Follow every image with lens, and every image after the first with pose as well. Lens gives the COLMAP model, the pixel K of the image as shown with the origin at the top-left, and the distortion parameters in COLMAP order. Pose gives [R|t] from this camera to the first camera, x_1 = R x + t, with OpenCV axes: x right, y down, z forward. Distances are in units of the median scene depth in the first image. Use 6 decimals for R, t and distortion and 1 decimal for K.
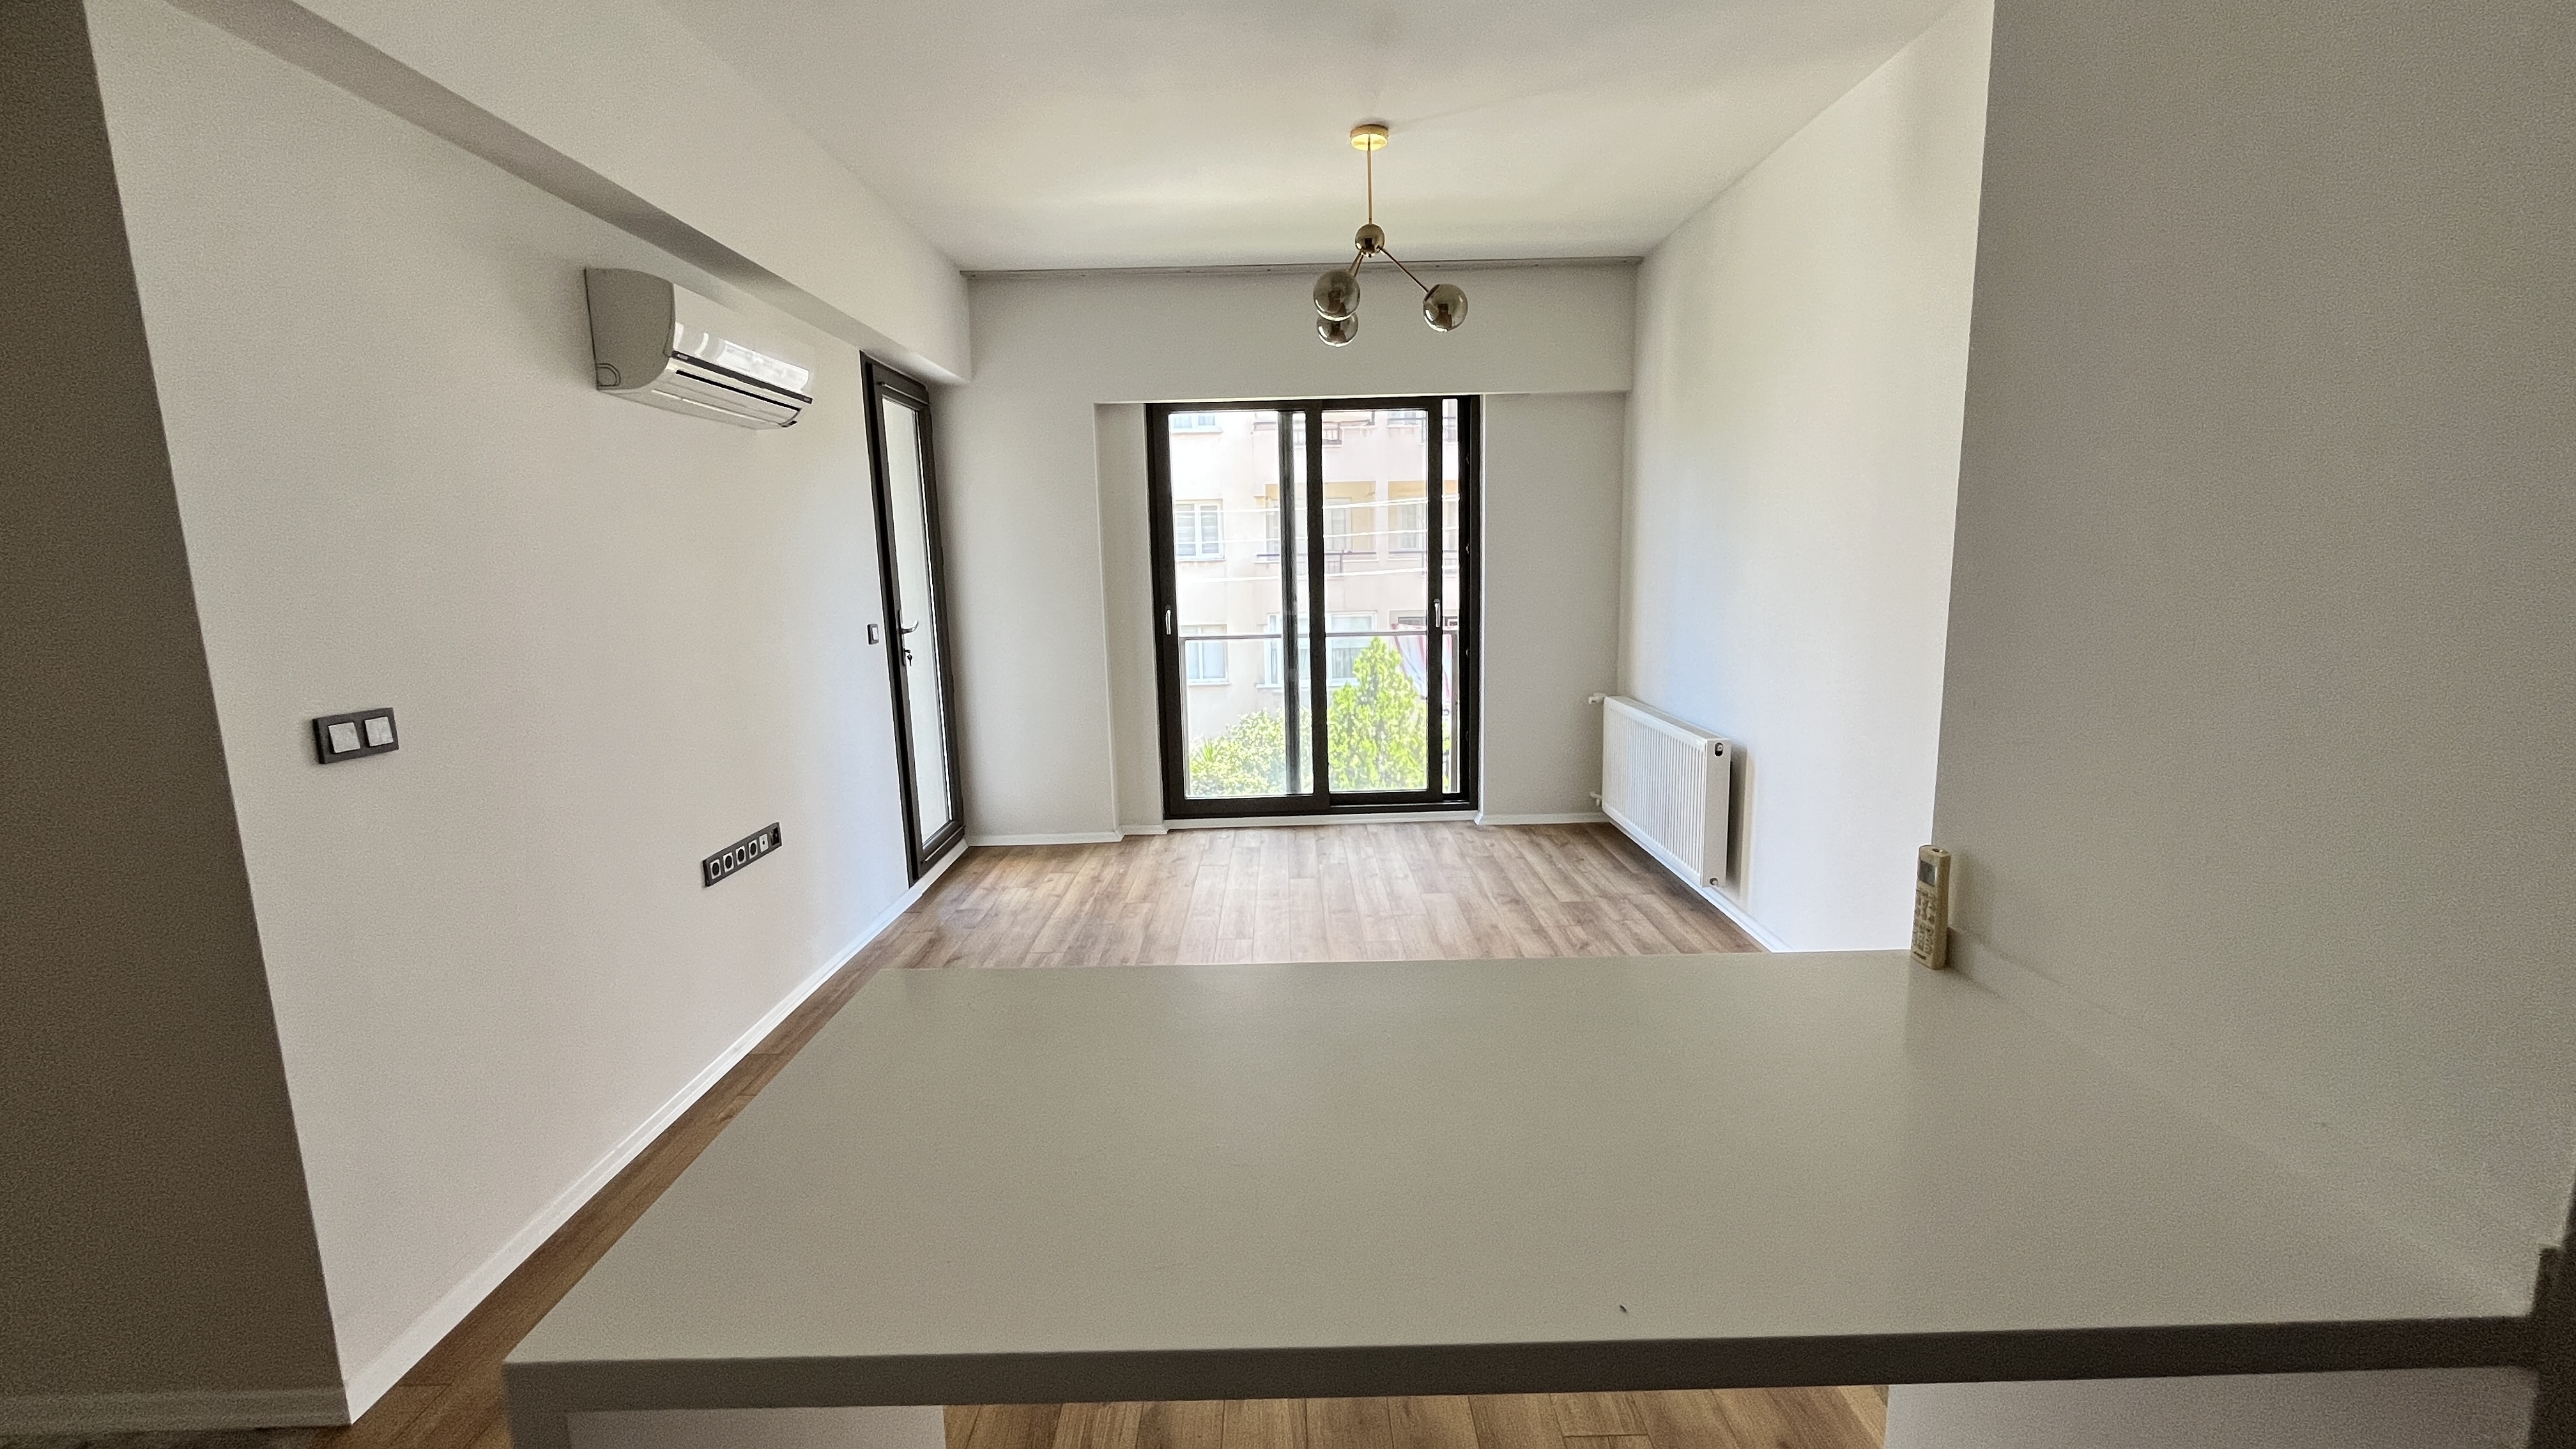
lens RADIAL K [[1049.5, 0, 1276.8], [0, 1049.5, 735.3], [0, 0, 1]] dist [-0.002914, 0.000245]
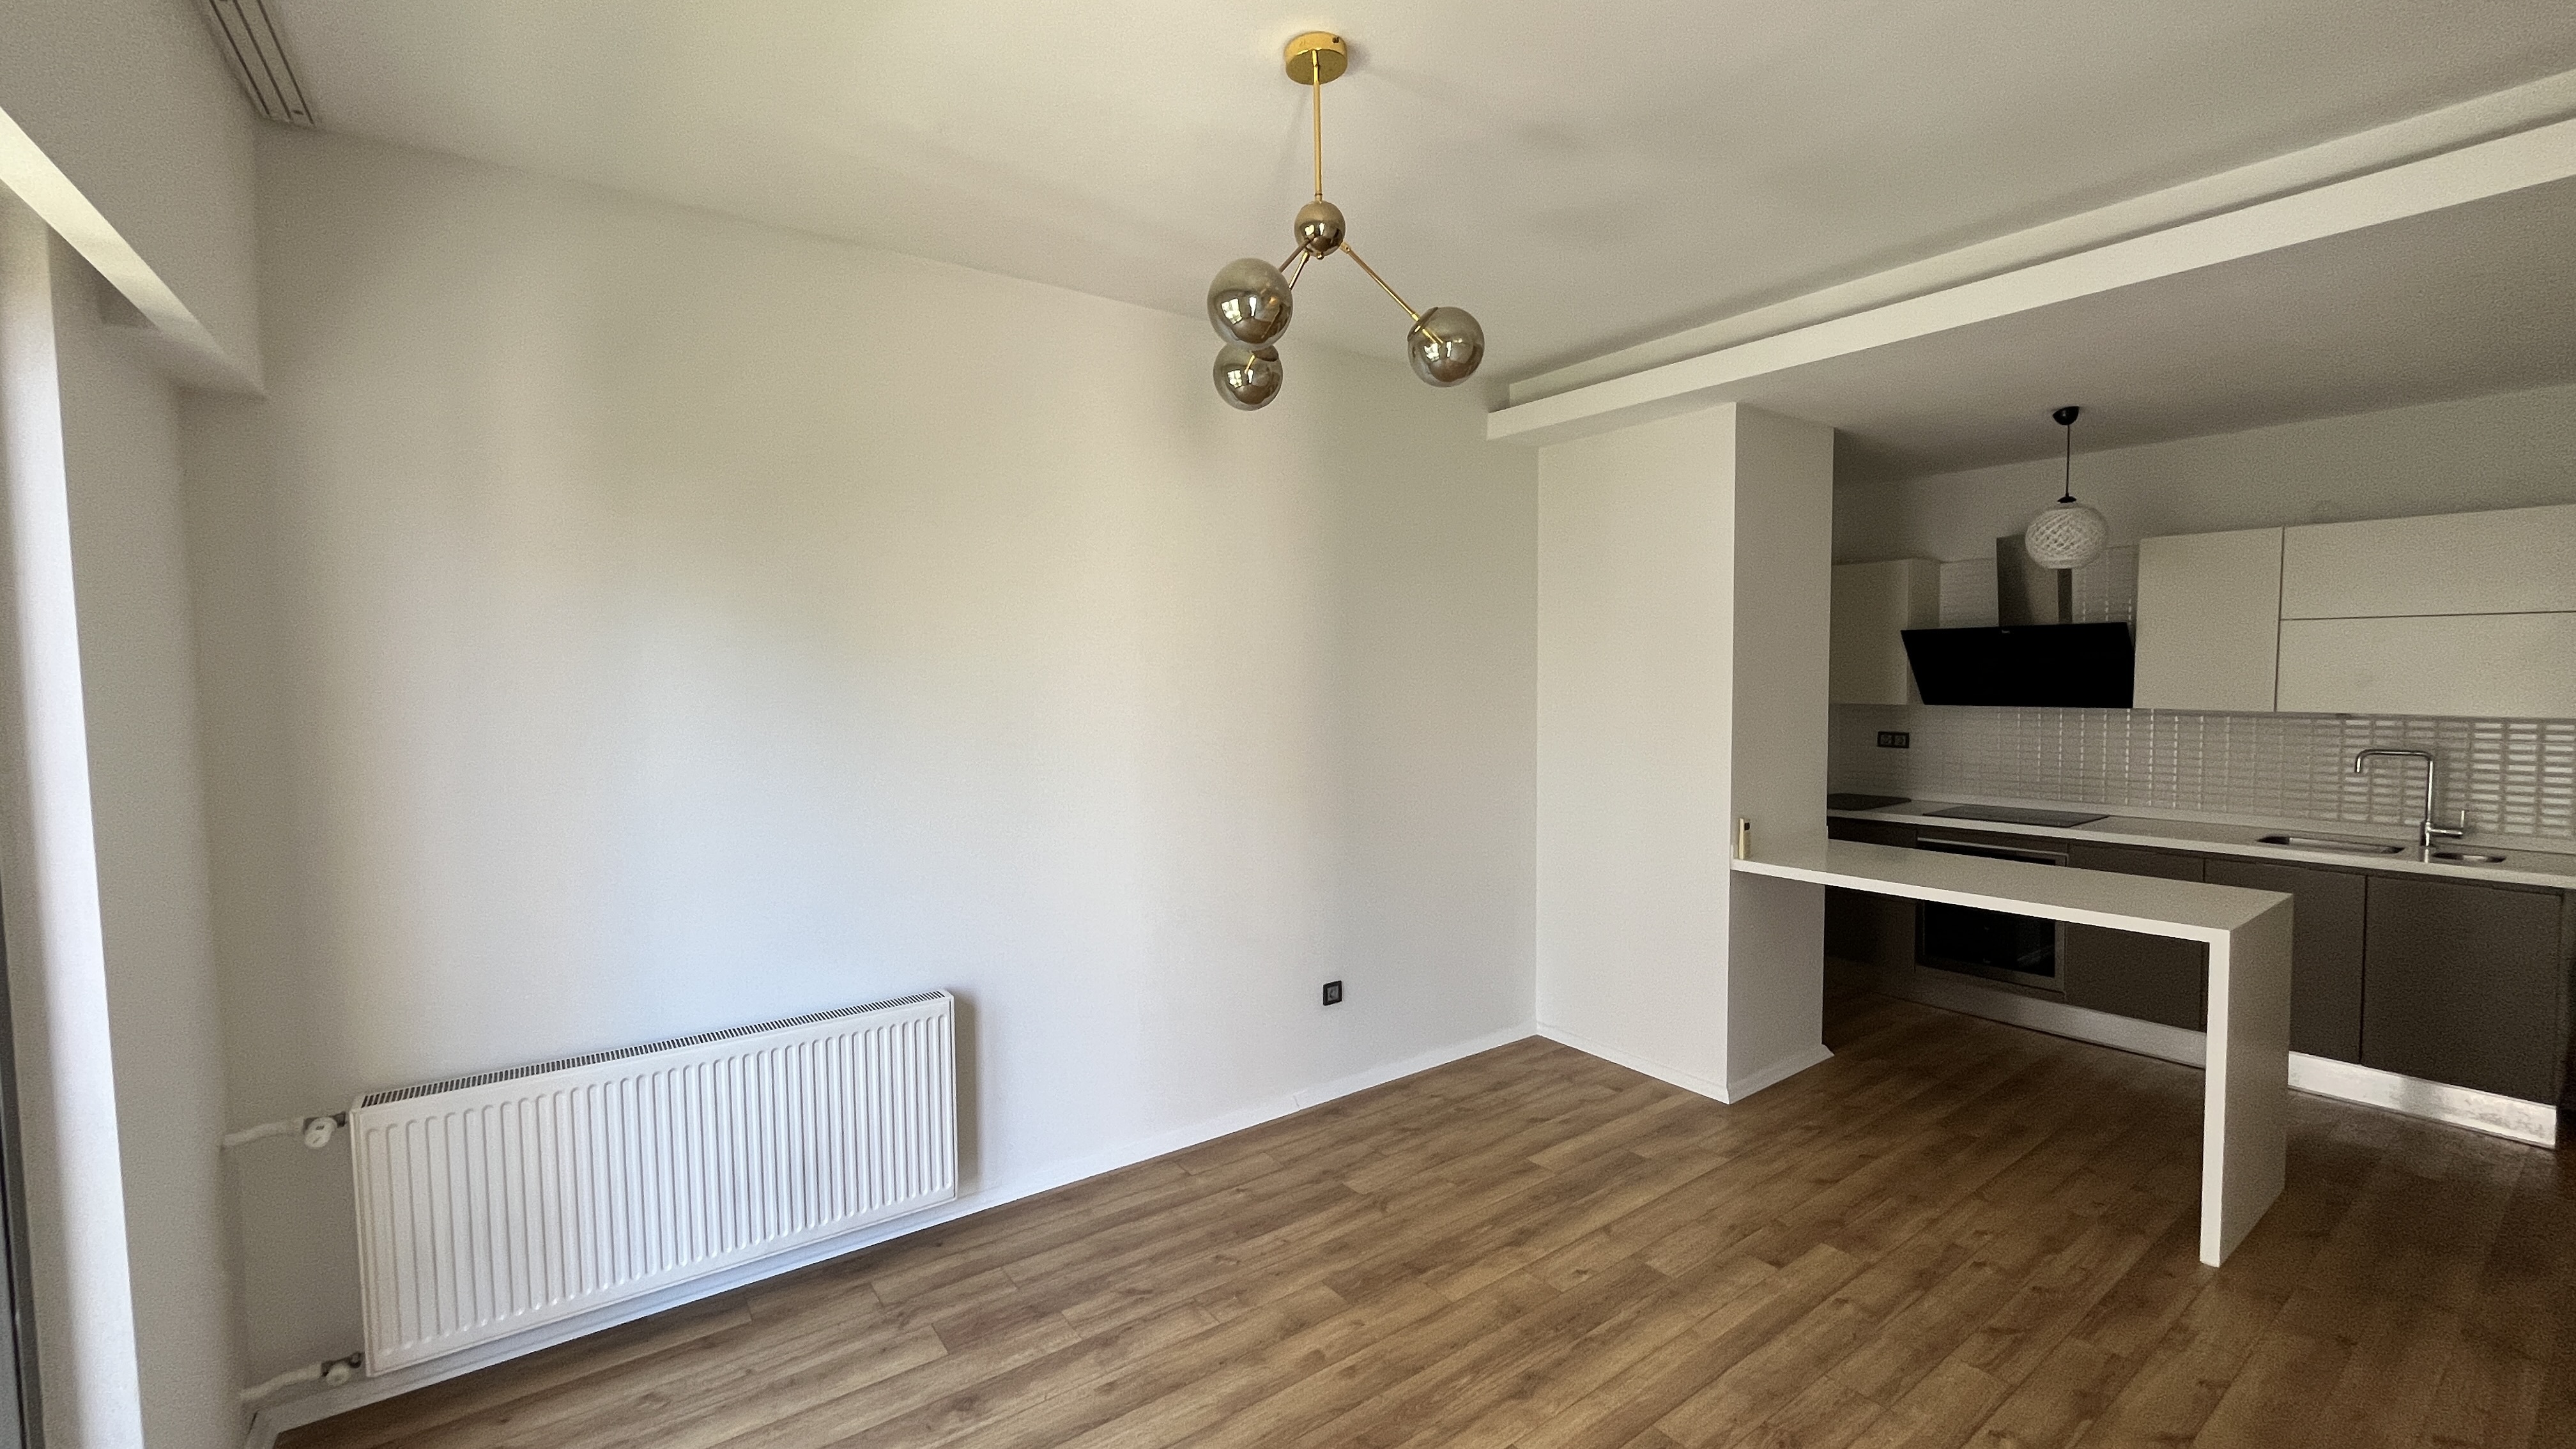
lens RADIAL K [[1049.5, 0, 1284.1], [0, 1049.5, 725.3], [0, 0, 1]] dist [-0.002914, 0.000245]
pose [[-0.585625, -0.014217, 0.810457, -0.244167], [0.161545, 0.977742, 0.133881, -0.184880], [-0.794321, 0.209329, -0.570294, 0.911542]]
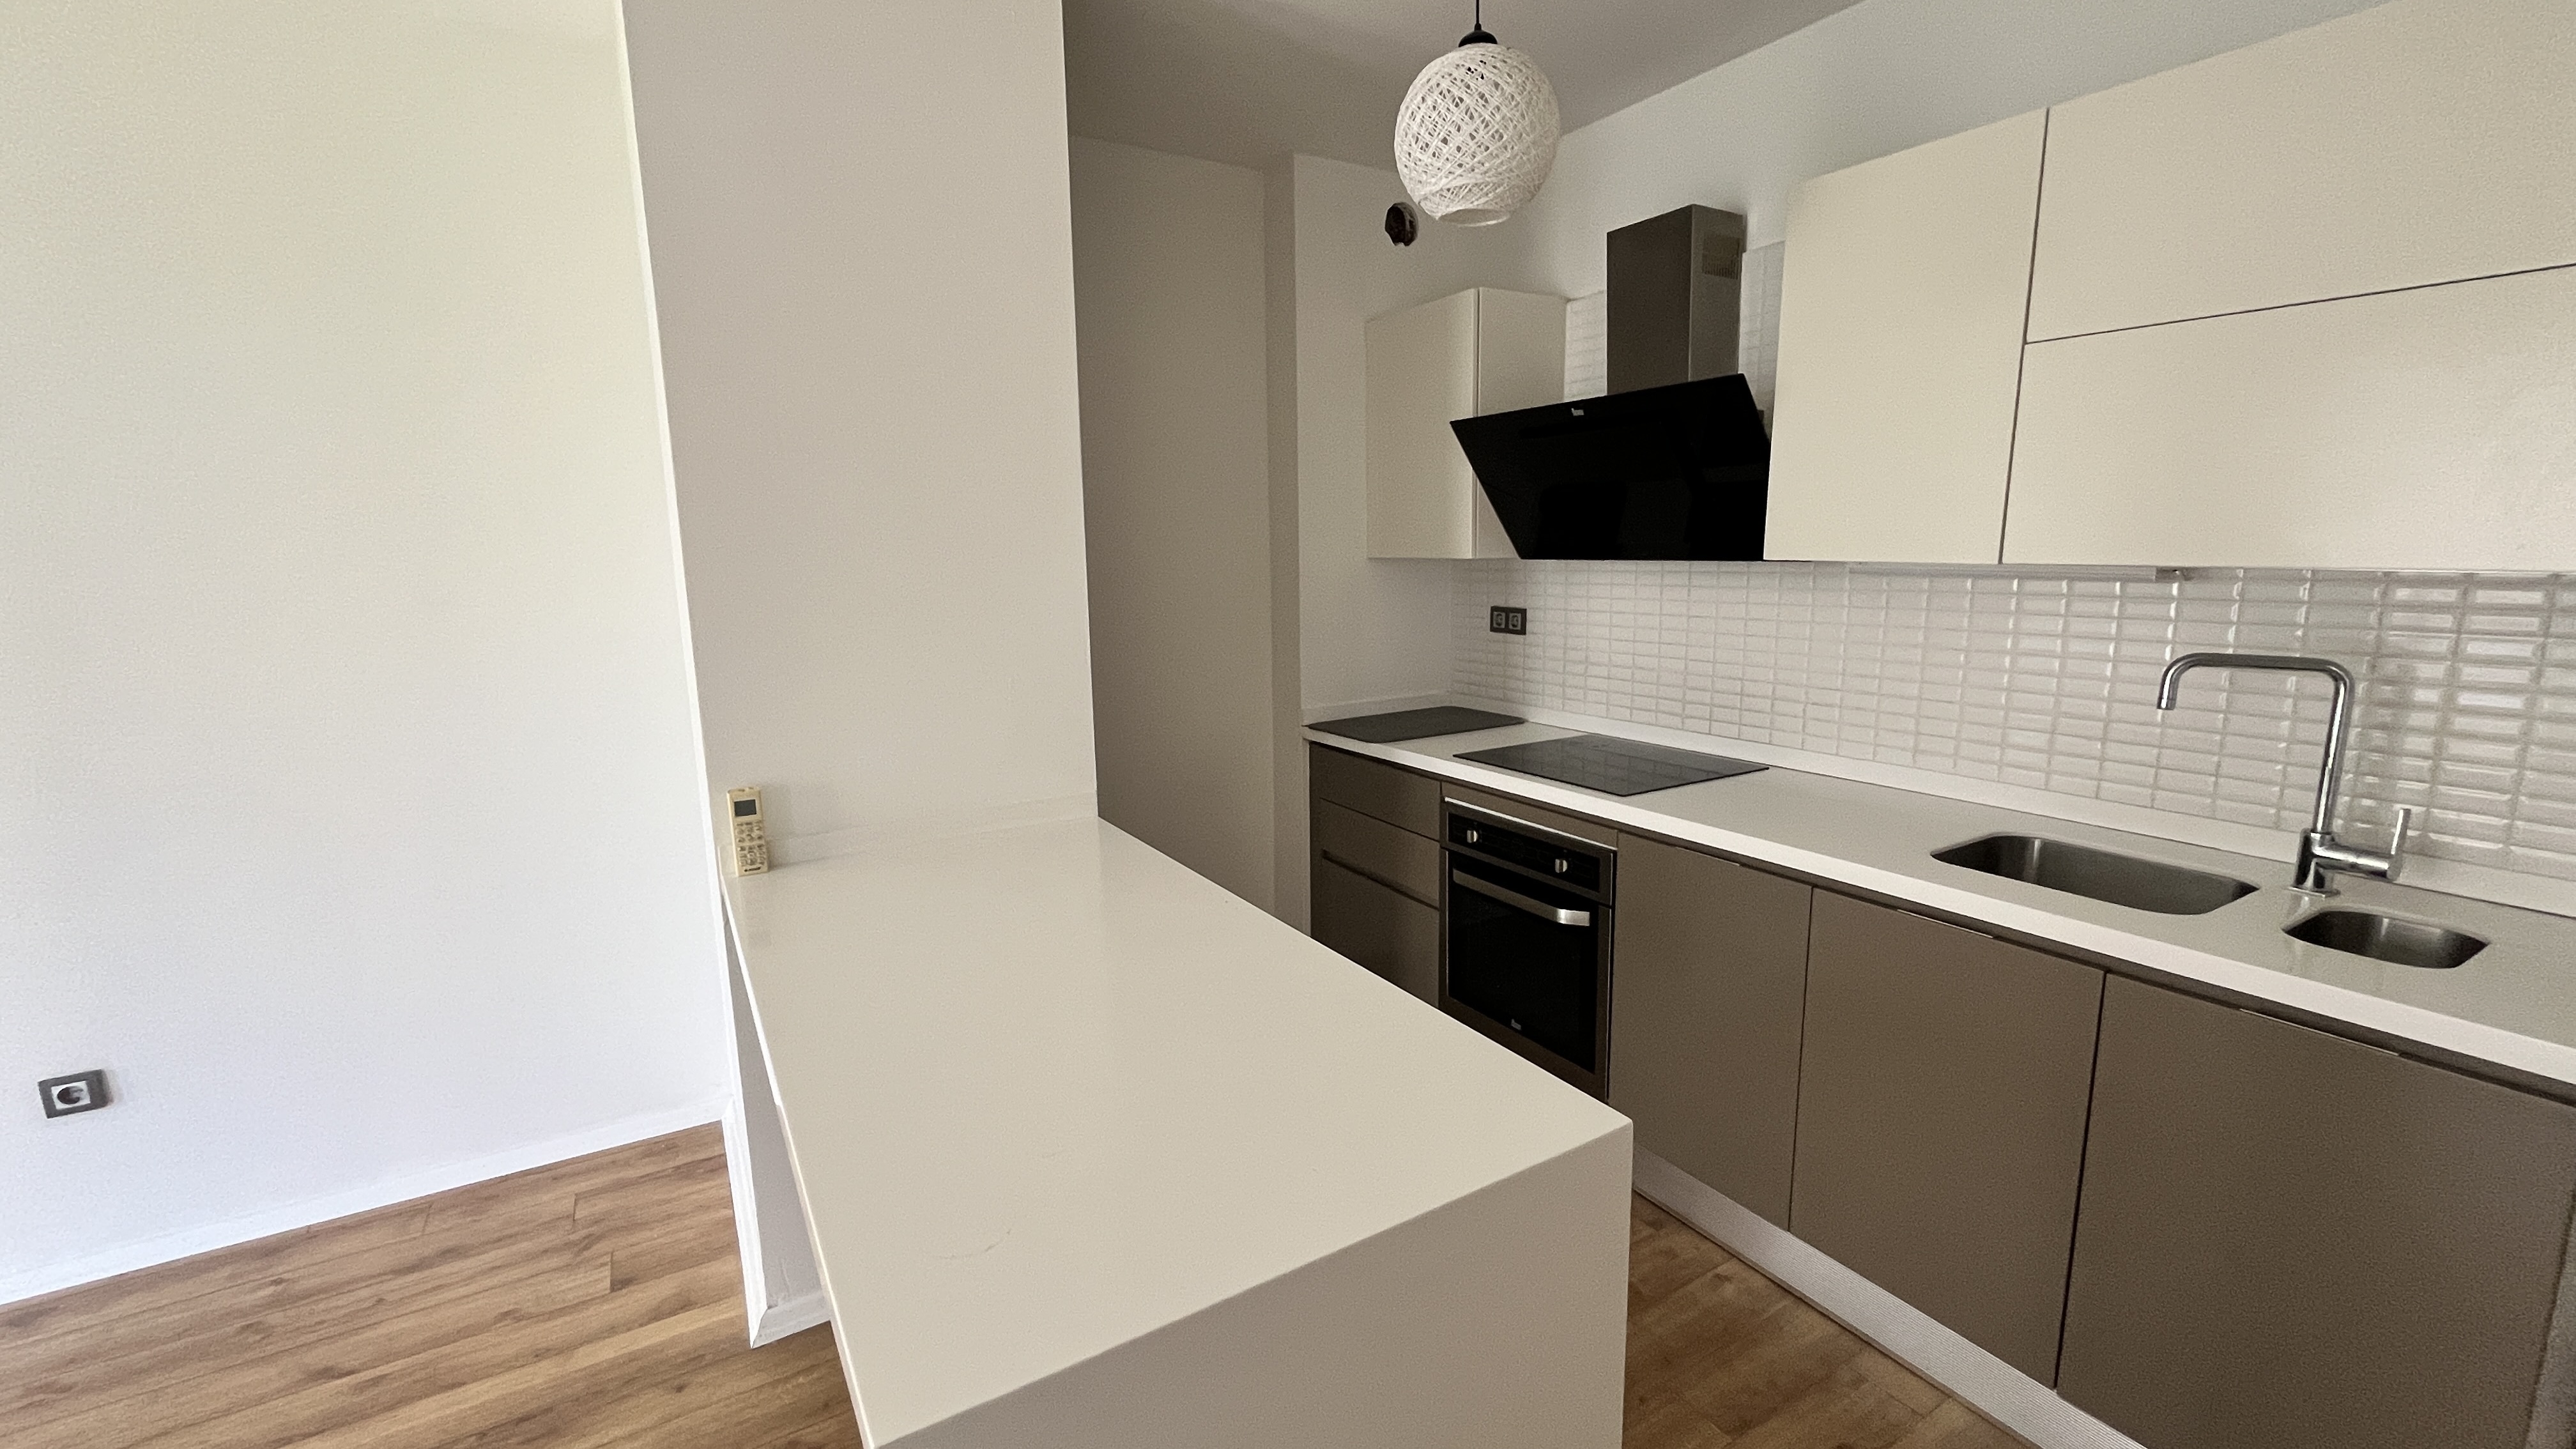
lens RADIAL K [[1049.5, 0, 1287.1], [0, 1049.5, 727.5], [0, 0, 1]] dist [-0.002914, 0.000245]
pose [[-0.516996, -0.122227, 0.847216, -0.220006], [0.168112, 0.955979, 0.240504, -0.044189], [-0.839317, 0.266767, -0.473690, 0.262287]]
